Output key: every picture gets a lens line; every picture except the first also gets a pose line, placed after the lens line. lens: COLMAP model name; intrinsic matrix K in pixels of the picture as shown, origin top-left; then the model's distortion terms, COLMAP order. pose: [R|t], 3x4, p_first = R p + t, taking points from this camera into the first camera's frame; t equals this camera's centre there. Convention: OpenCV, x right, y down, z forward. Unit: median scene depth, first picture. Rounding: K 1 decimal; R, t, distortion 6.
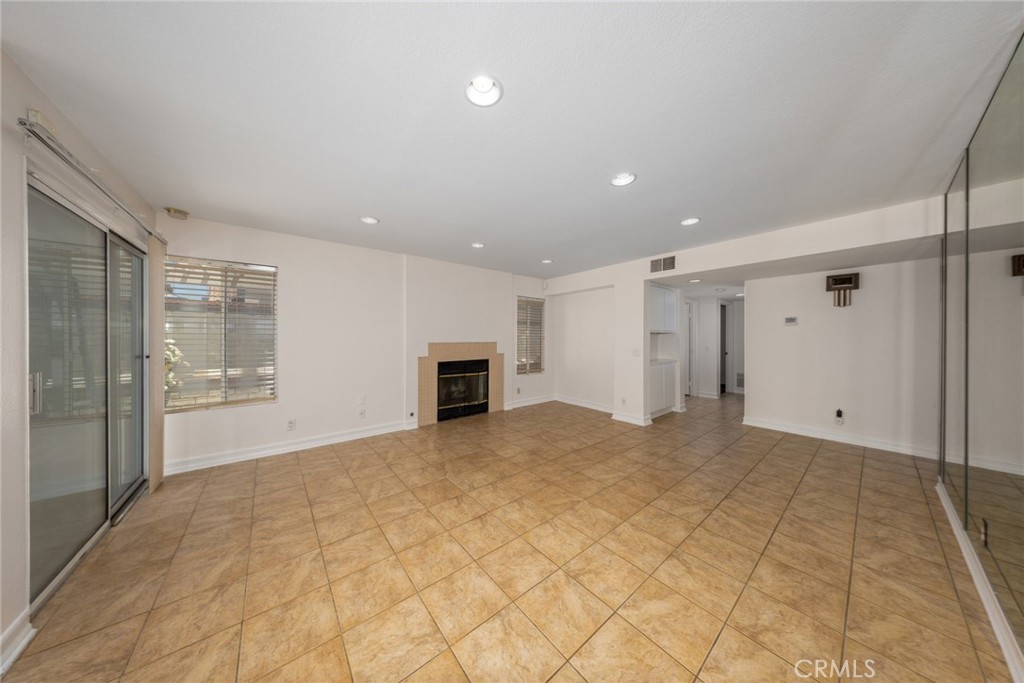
lens RADIAL K [[315.5, 0, 533.4], [0, 315.5, 341.0], [0, 0, 1]] dist [0.006390, 0.000547]
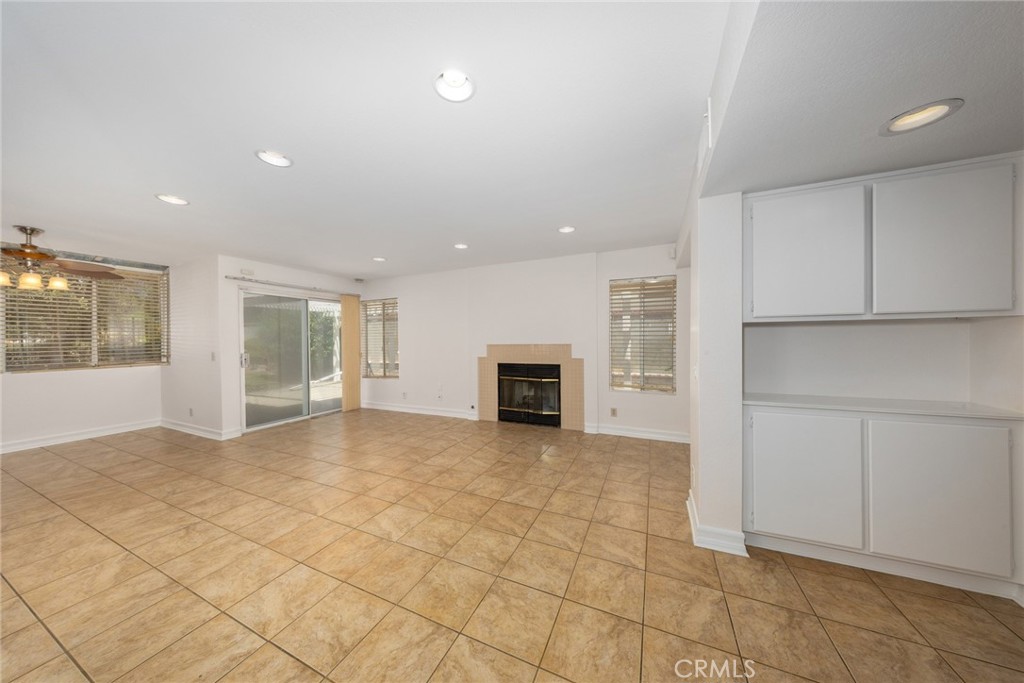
lens RADIAL K [[315.5, 0, 492.3], [0, 315.5, 343.2], [0, 0, 1]] dist [0.006390, 0.000547]
pose [[0.380121, 0.006237, -0.924916, 0.871638], [0.001992, 0.999969, 0.007561, -0.007956], [0.924935, -0.004717, 0.380097, 0.805213]]
